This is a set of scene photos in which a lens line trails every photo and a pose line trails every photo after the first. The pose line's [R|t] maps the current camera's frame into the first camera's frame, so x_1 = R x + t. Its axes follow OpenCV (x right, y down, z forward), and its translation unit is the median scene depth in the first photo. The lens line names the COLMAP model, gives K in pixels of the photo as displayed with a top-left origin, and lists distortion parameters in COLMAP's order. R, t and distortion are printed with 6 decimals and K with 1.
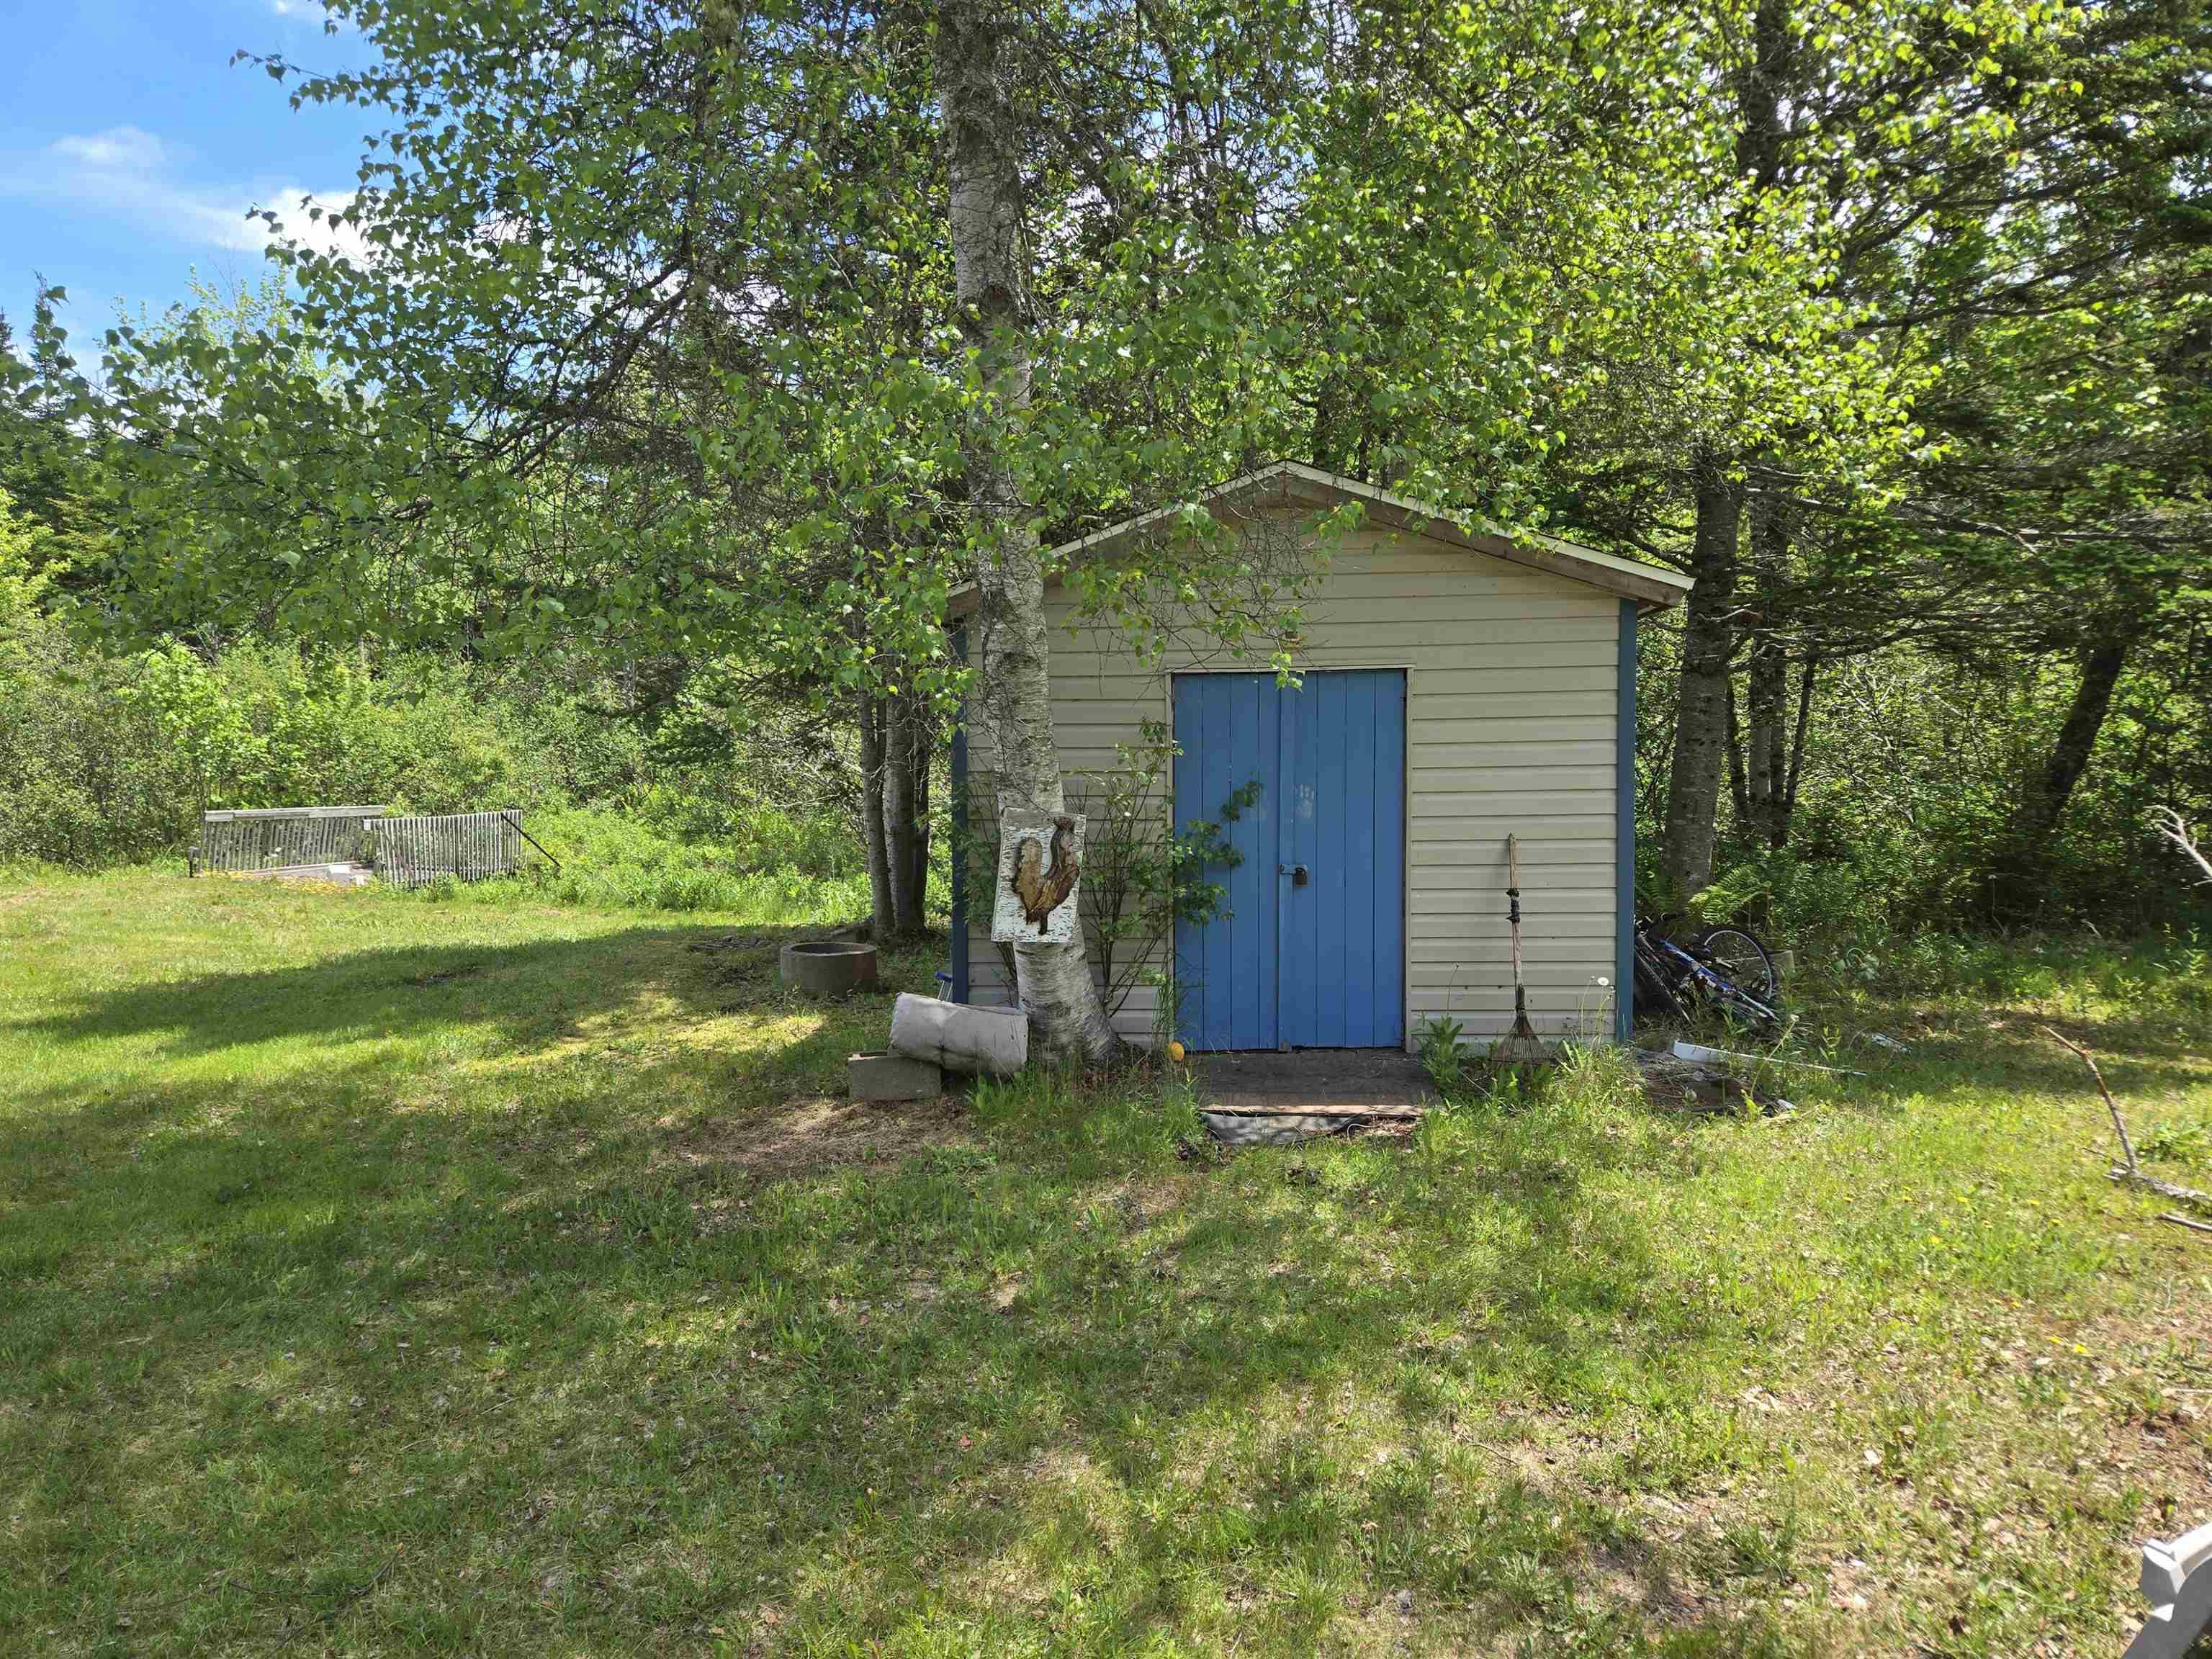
lens RADIAL K [[1466.6, 0, 1103.3], [0, 1466.6, 807.1], [0, 0, 1]] dist [0.019322, 0.000198]
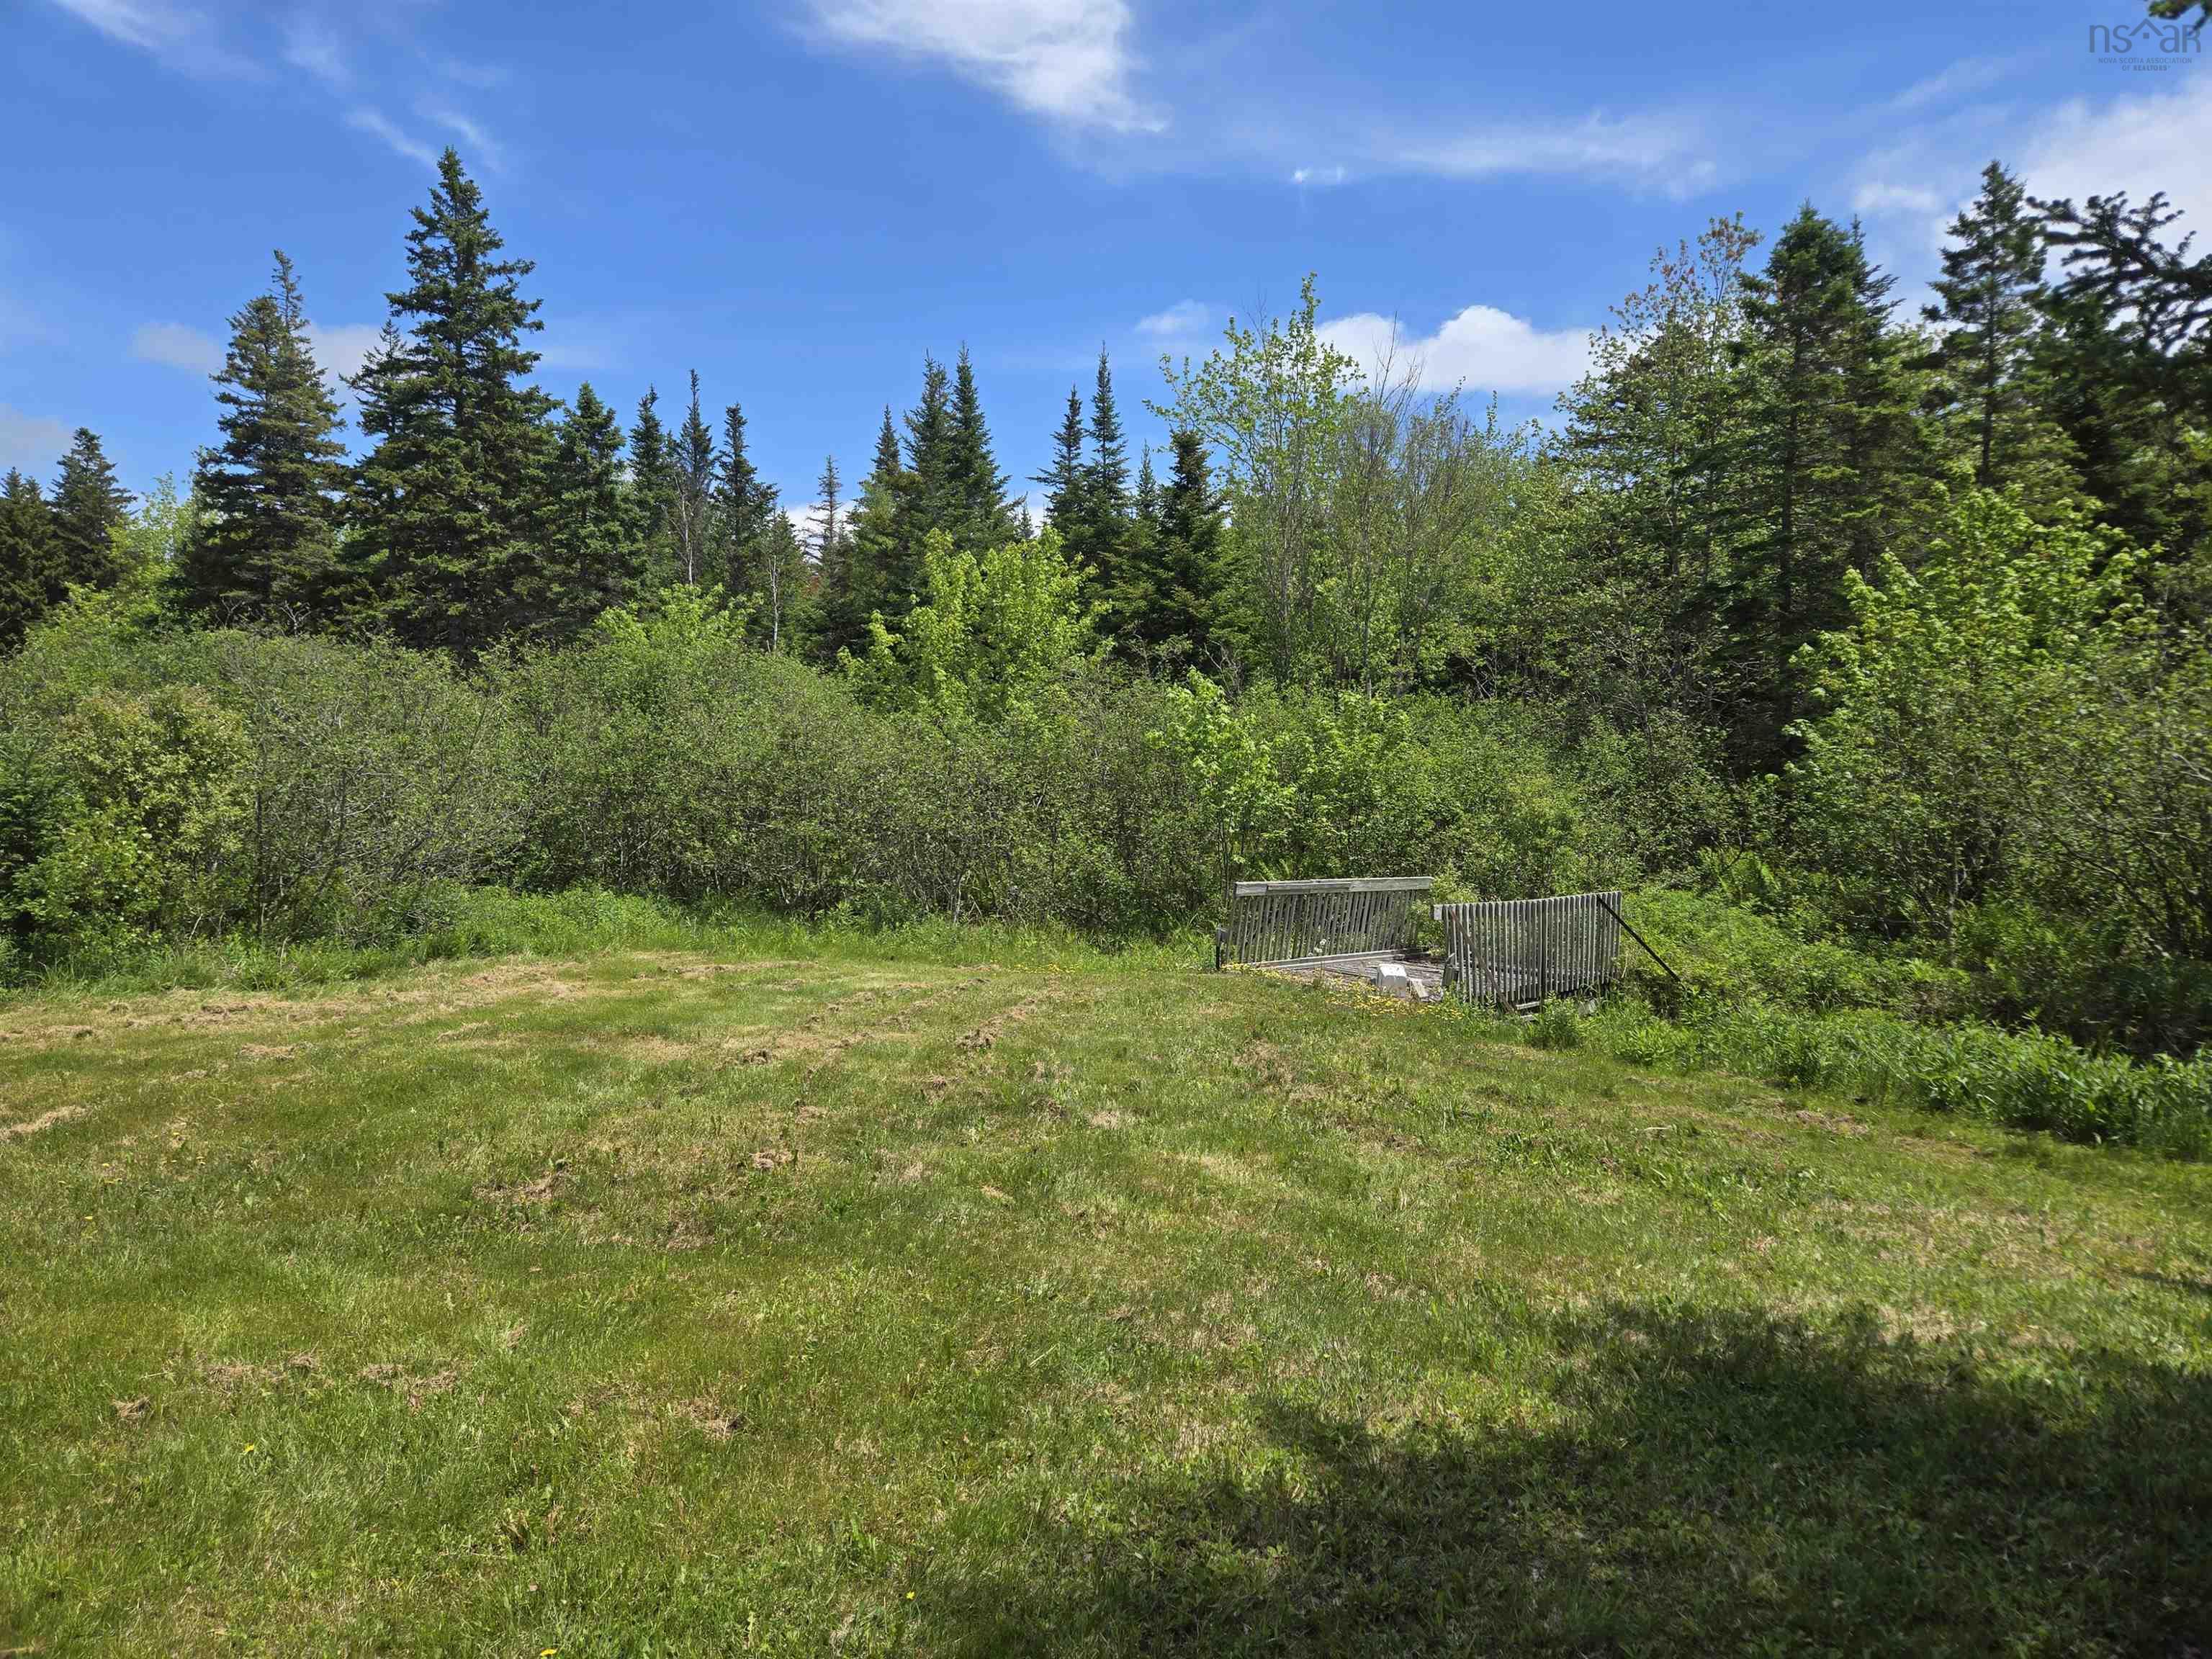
lens RADIAL K [[1466.6, 0, 1103.3], [0, 1466.6, 807.1], [0, 0, 1]] dist [0.019322, 0.000198]
pose [[0.814281, 0.009594, -0.580392, -0.177528], [-0.030453, 0.999193, -0.026209, -0.010927], [0.579672, 0.039017, 0.813915, 0.271286]]
